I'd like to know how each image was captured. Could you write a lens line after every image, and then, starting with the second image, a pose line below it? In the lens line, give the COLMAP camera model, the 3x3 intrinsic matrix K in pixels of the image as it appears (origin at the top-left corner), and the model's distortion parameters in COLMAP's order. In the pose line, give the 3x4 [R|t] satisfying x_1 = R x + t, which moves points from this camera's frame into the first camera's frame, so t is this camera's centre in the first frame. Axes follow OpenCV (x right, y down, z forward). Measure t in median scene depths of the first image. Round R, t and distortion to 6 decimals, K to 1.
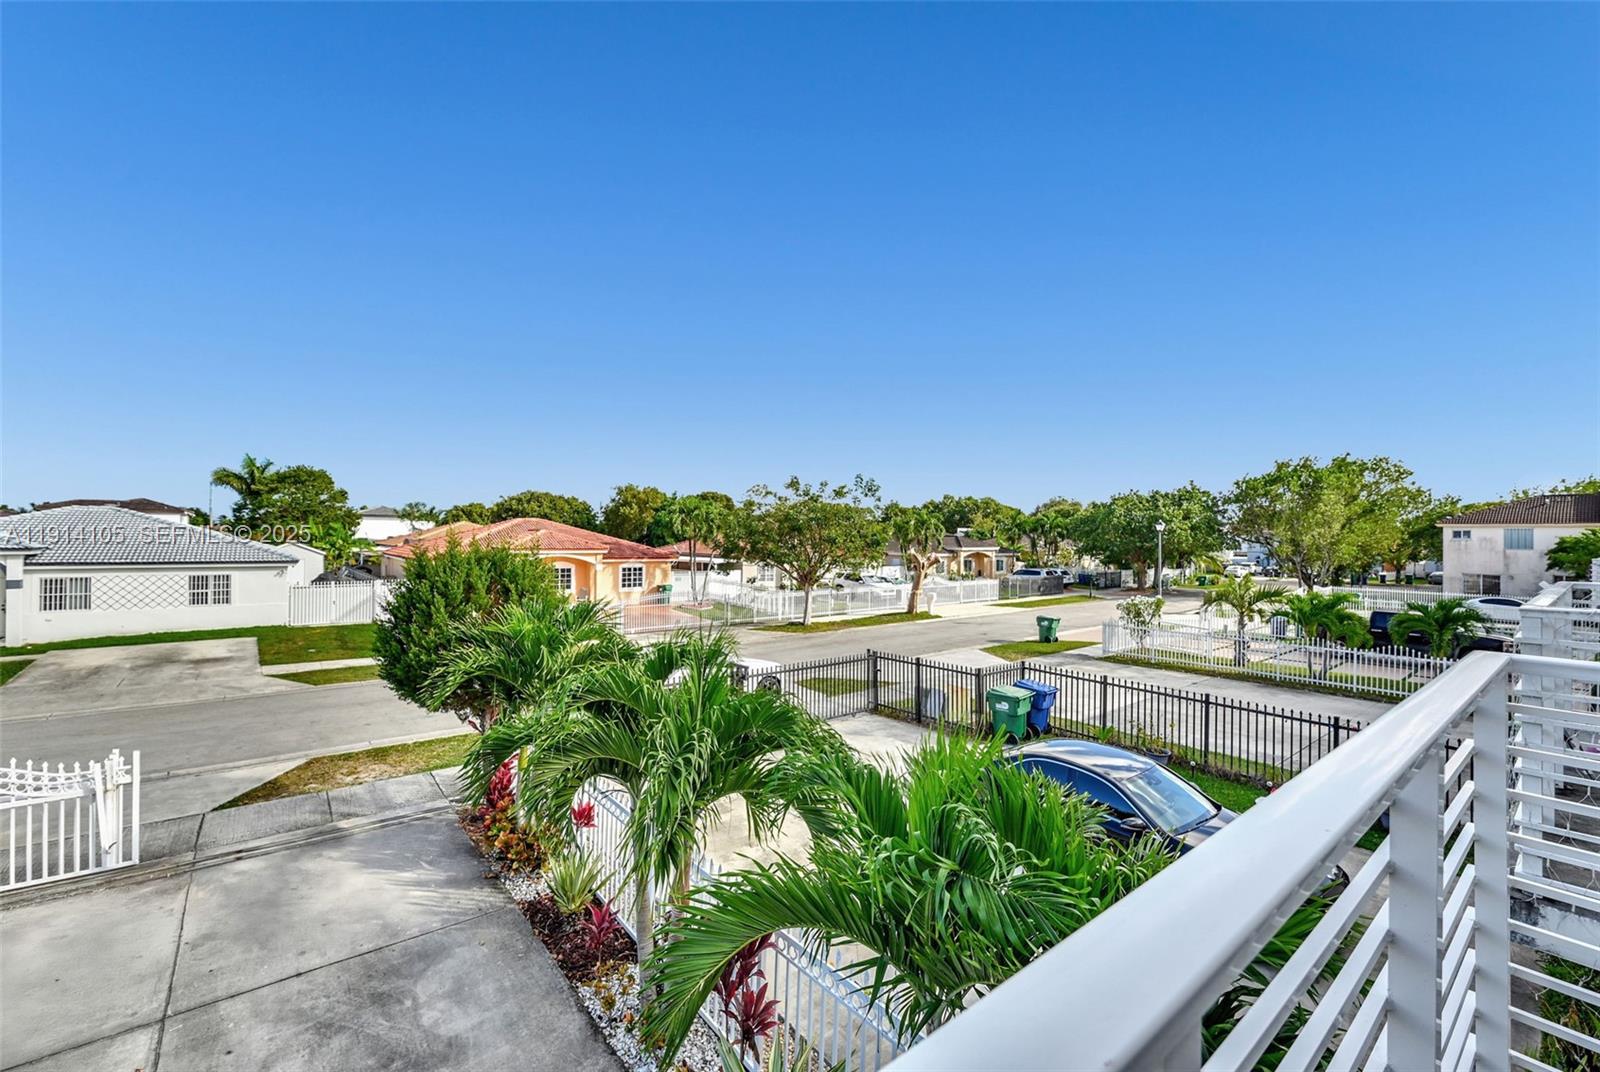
lens RADIAL K [[649.6, 0, 800.4], [0, 649.6, 542.6], [0, 0, 1]] dist [0.000250, 0.000337]
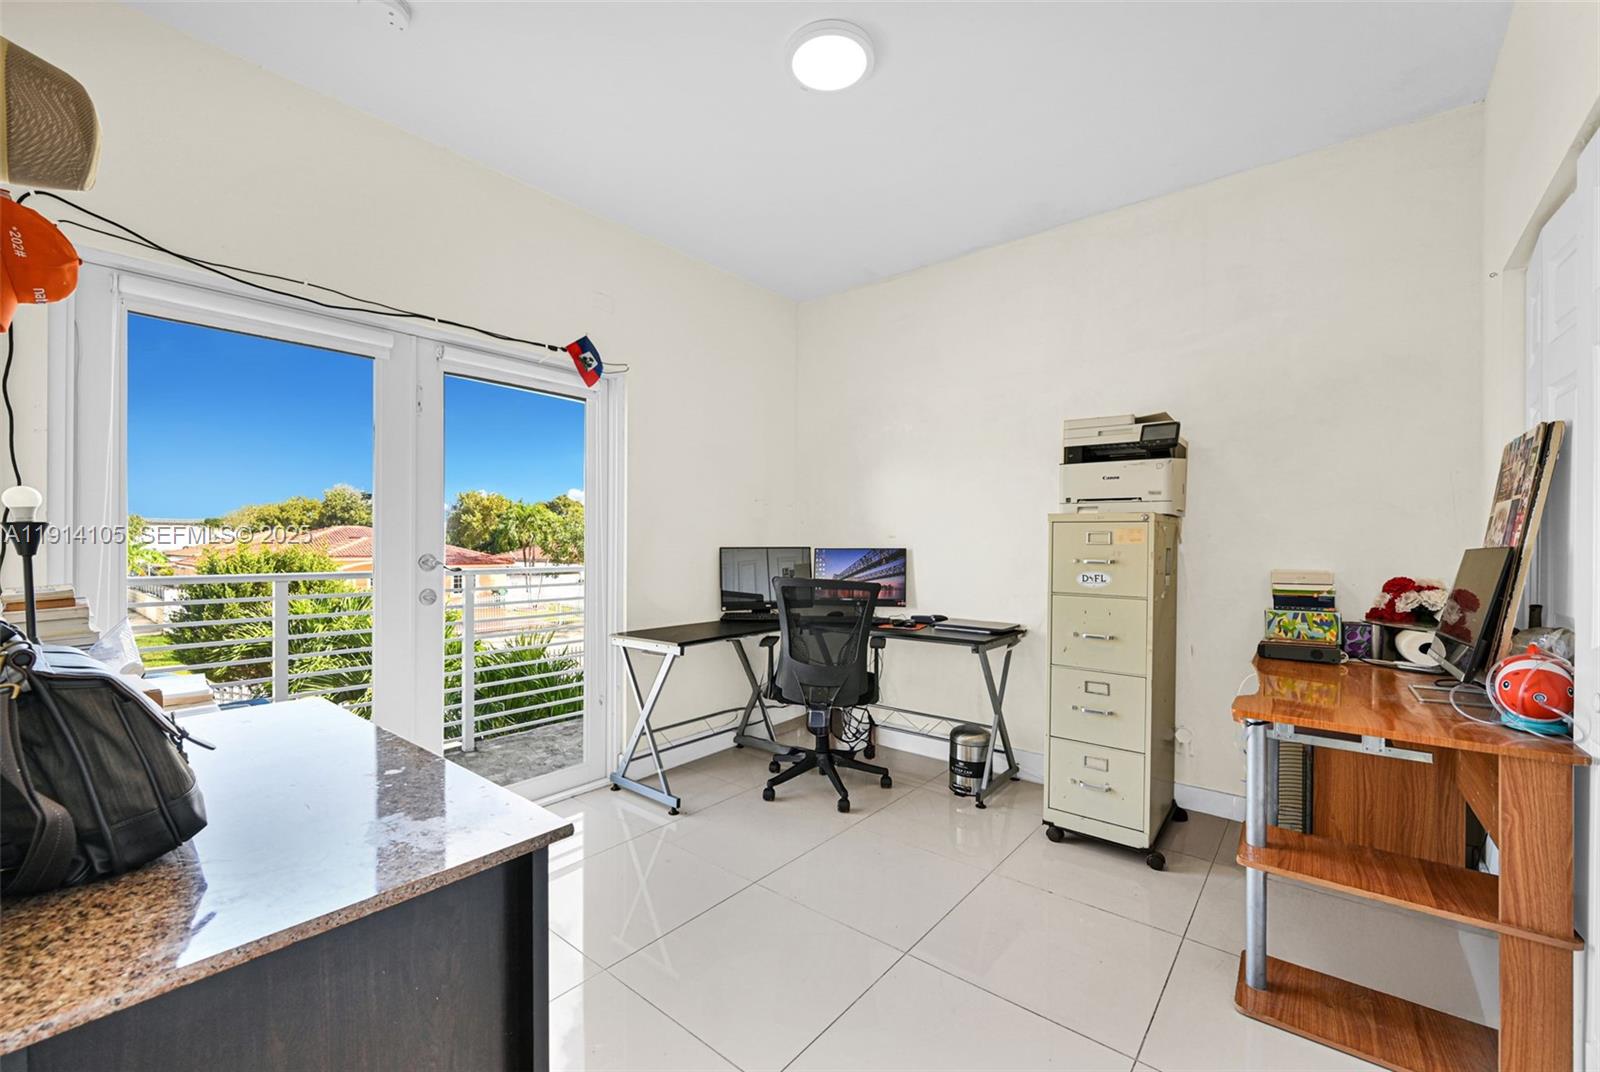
lens RADIAL K [[649.6, 0, 800.4], [0, 649.6, 542.6], [0, 0, 1]] dist [0.000250, 0.000337]
pose [[0.980948, -0.010386, 0.193991, 0.157700], [0.012229, 0.999891, -0.008307, 0.011508], [-0.193884, 0.010521, 0.980968, -0.246477]]
